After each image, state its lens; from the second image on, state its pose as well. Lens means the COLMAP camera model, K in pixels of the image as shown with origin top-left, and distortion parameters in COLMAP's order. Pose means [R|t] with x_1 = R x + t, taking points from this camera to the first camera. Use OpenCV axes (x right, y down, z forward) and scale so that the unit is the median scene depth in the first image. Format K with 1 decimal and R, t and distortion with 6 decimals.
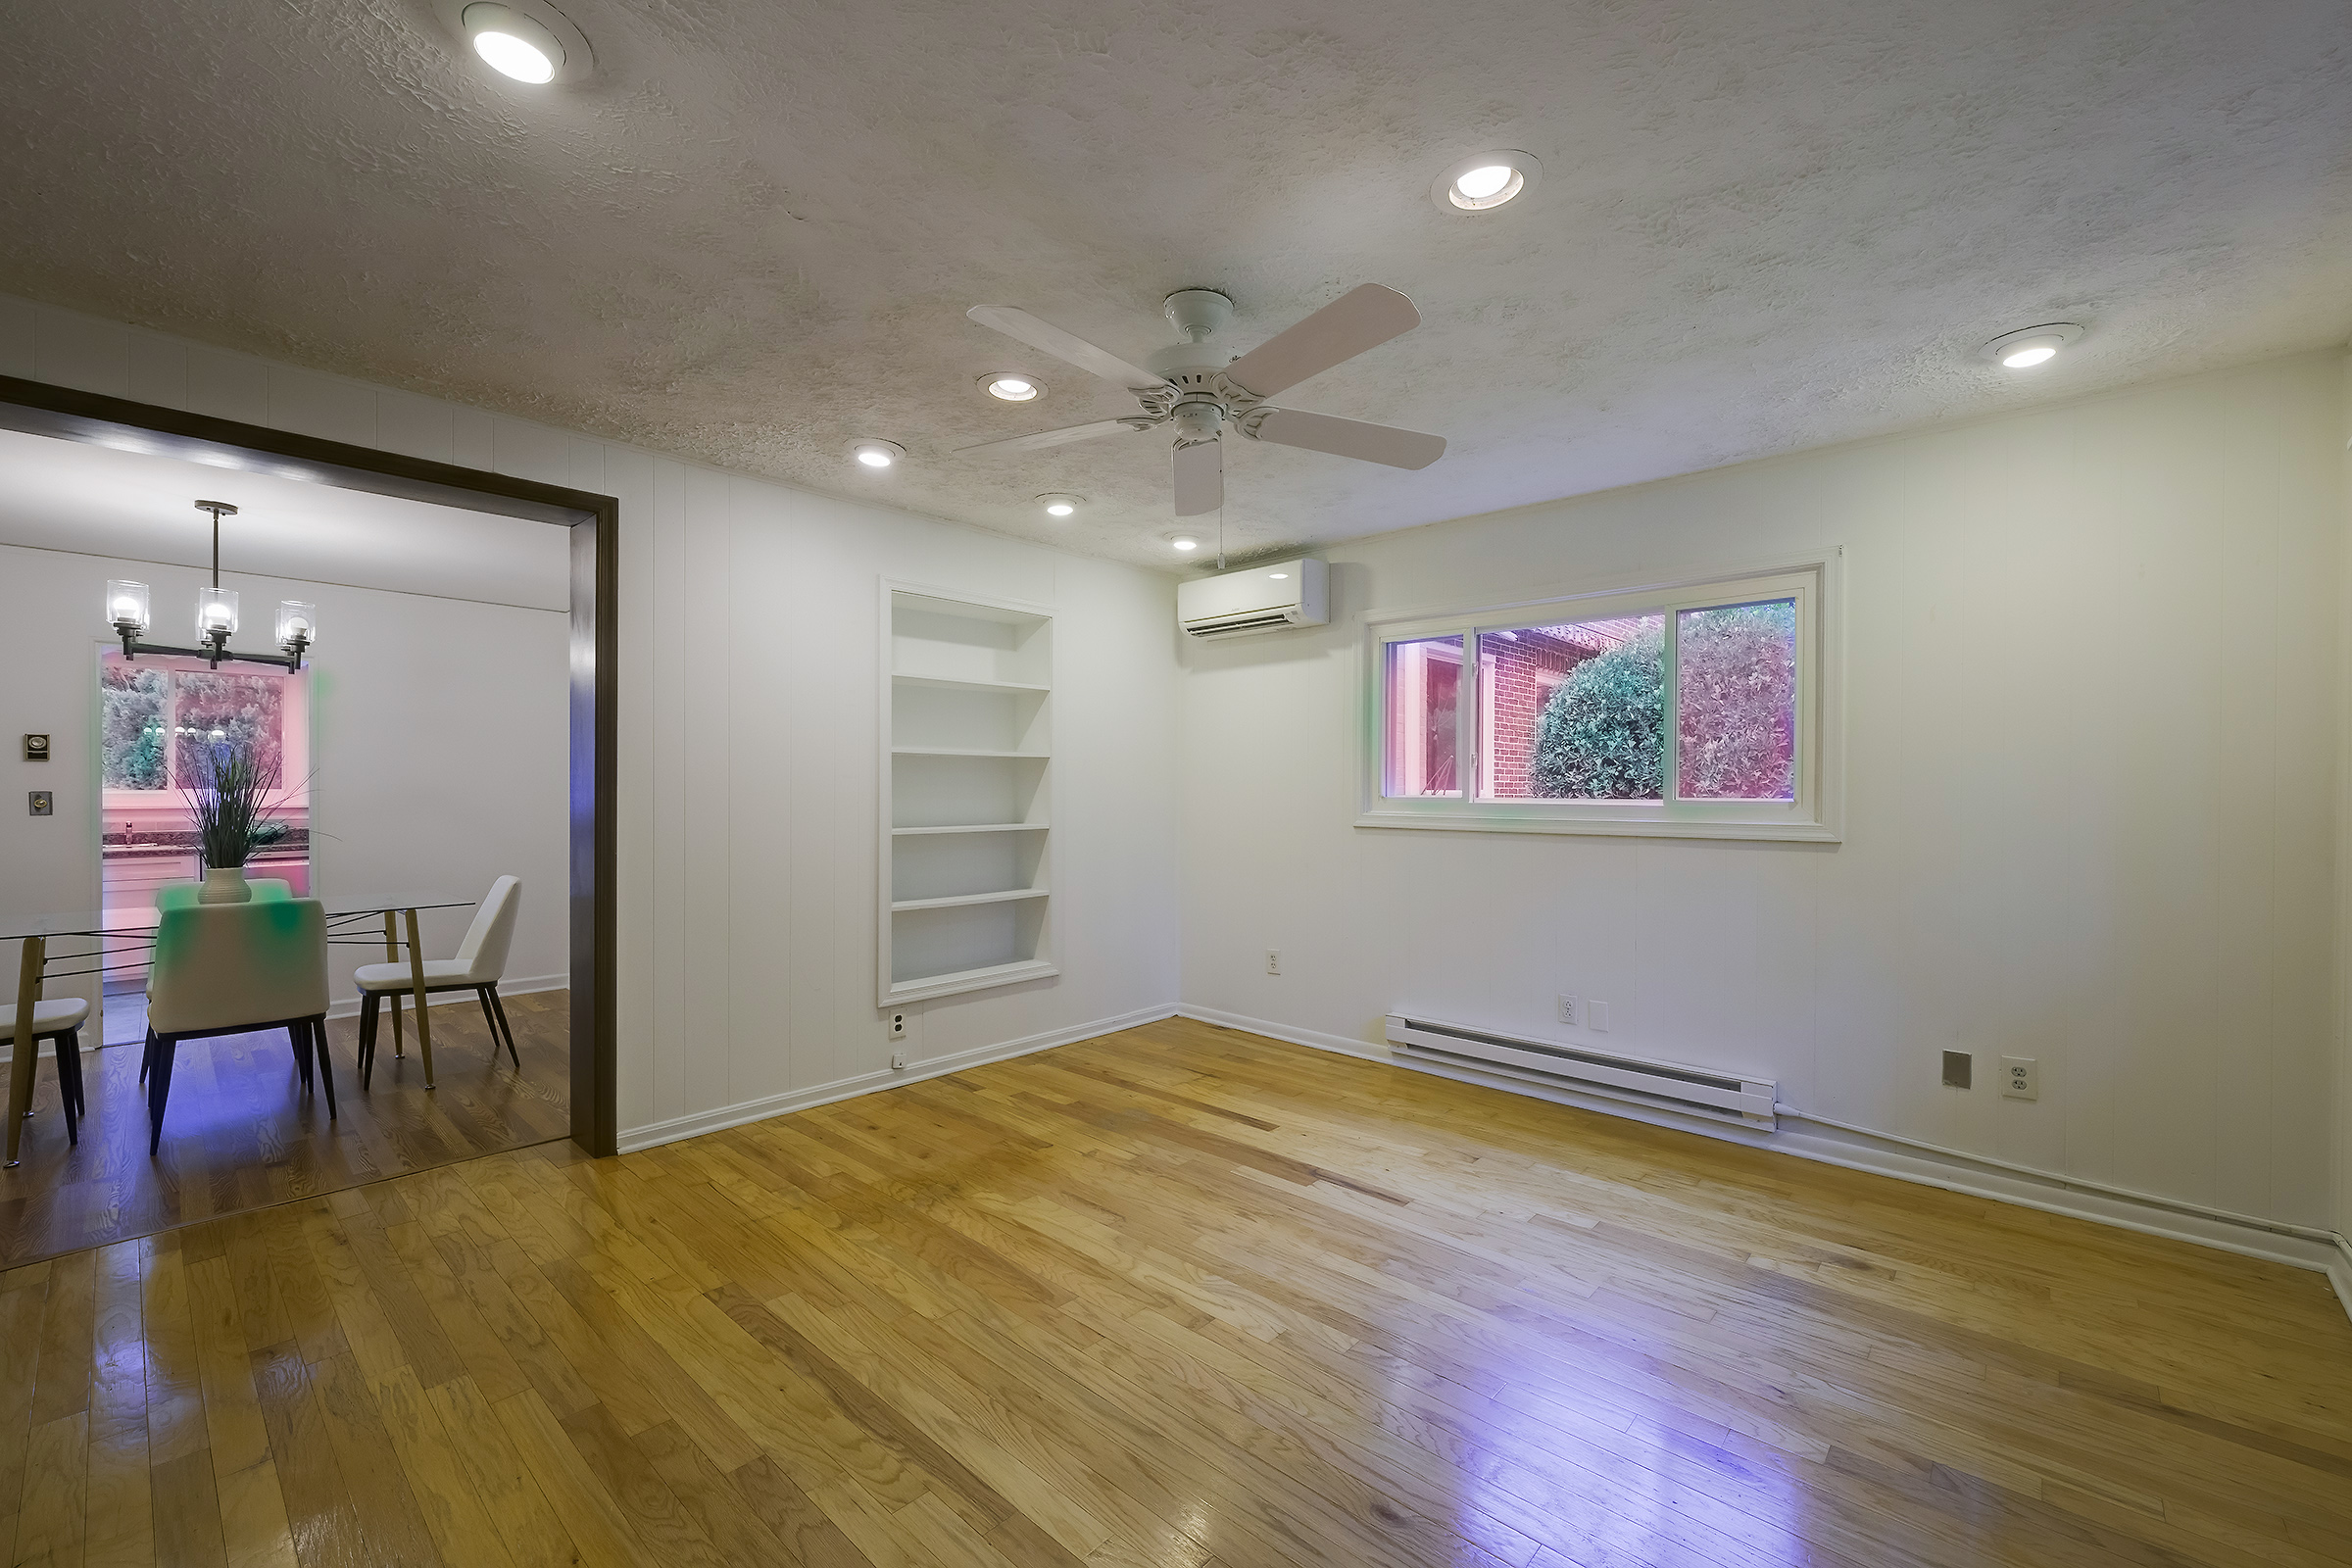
lens RADIAL K [[940.4, 0, 1181.9], [0, 940.4, 791.3], [0, 0, 1]] dist [-0.000259, -0.000222]
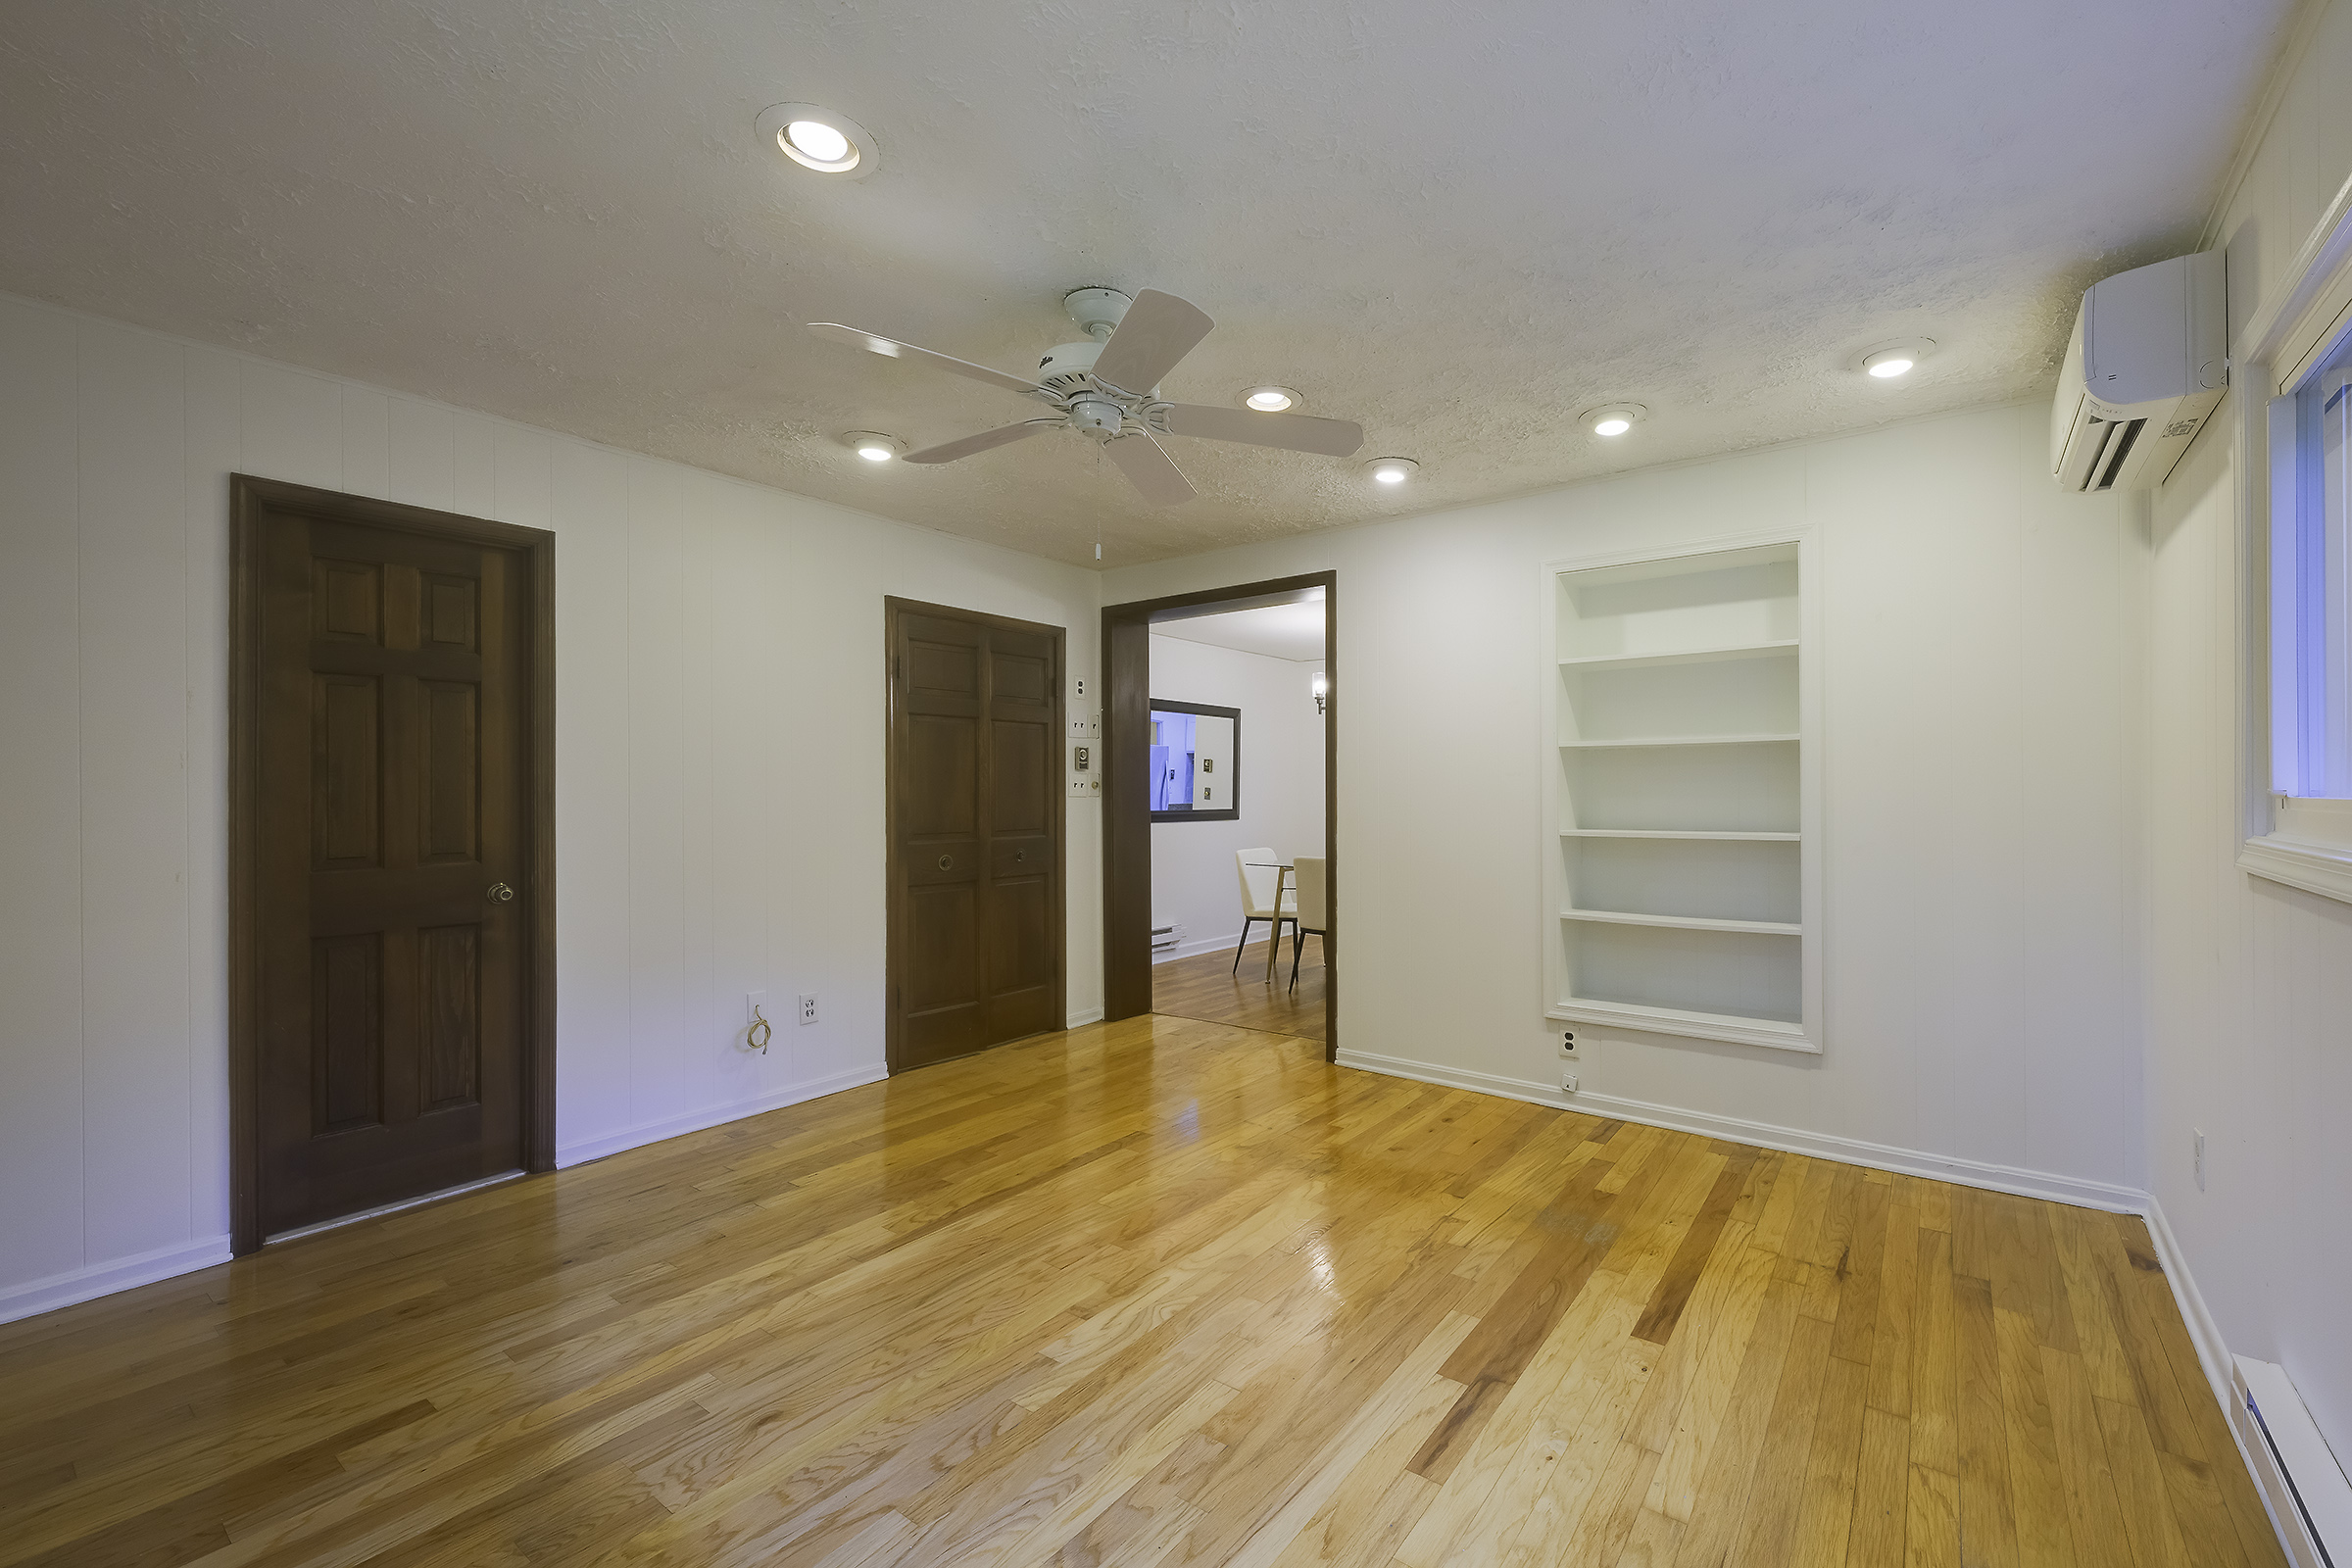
lens RADIAL K [[973.6, 0, 1286.9], [0, 973.6, 788.2], [0, 0, 1]] dist [0.000482, -0.000162]
pose [[0.136604, -0.004016, -0.990618, 0.745858], [0.005613, 0.999979, -0.003280, -0.000094], [0.990610, -0.005112, 0.136624, 0.732901]]
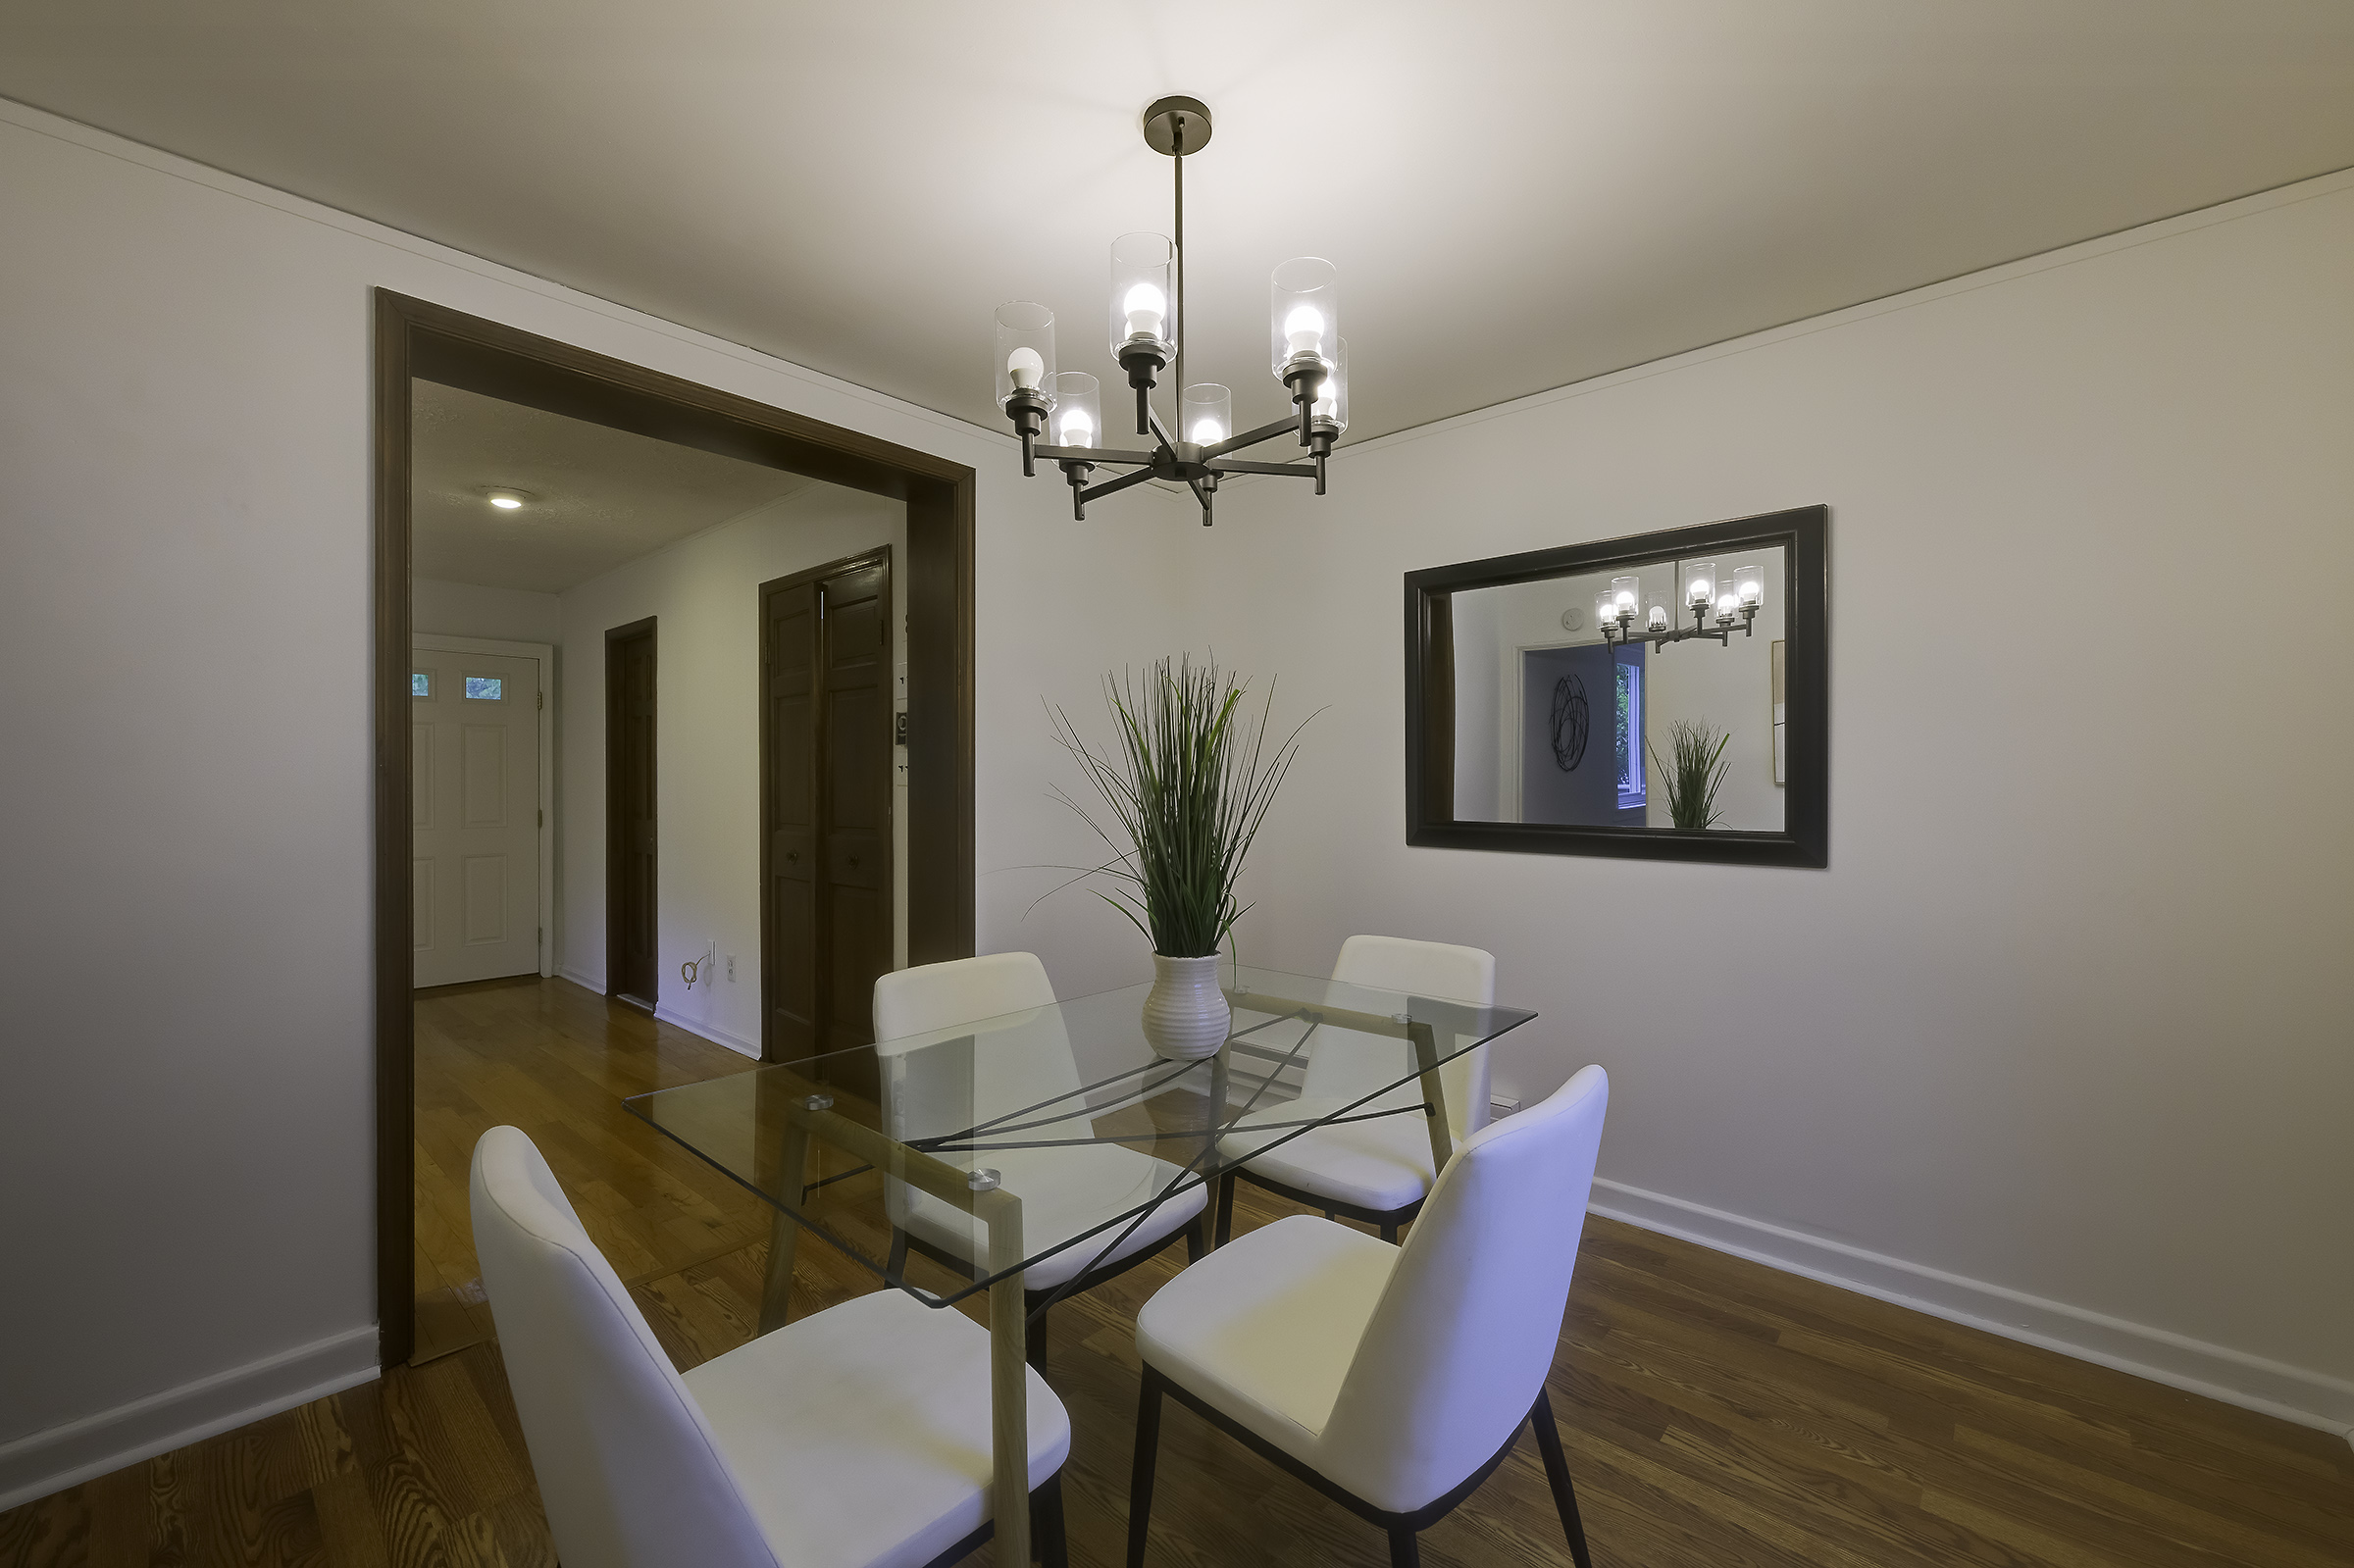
lens RADIAL K [[937.2, 0, 1174.9], [0, 937.2, 788.4], [0, 0, 1]] dist [0.001284, 0.000168]
pose [[-0.999945, 0.000825, -0.010411, -1.154301], [0.000768, 0.999984, 0.005519, 0.004186], [0.010416, 0.005511, -0.999931, 1.651548]]
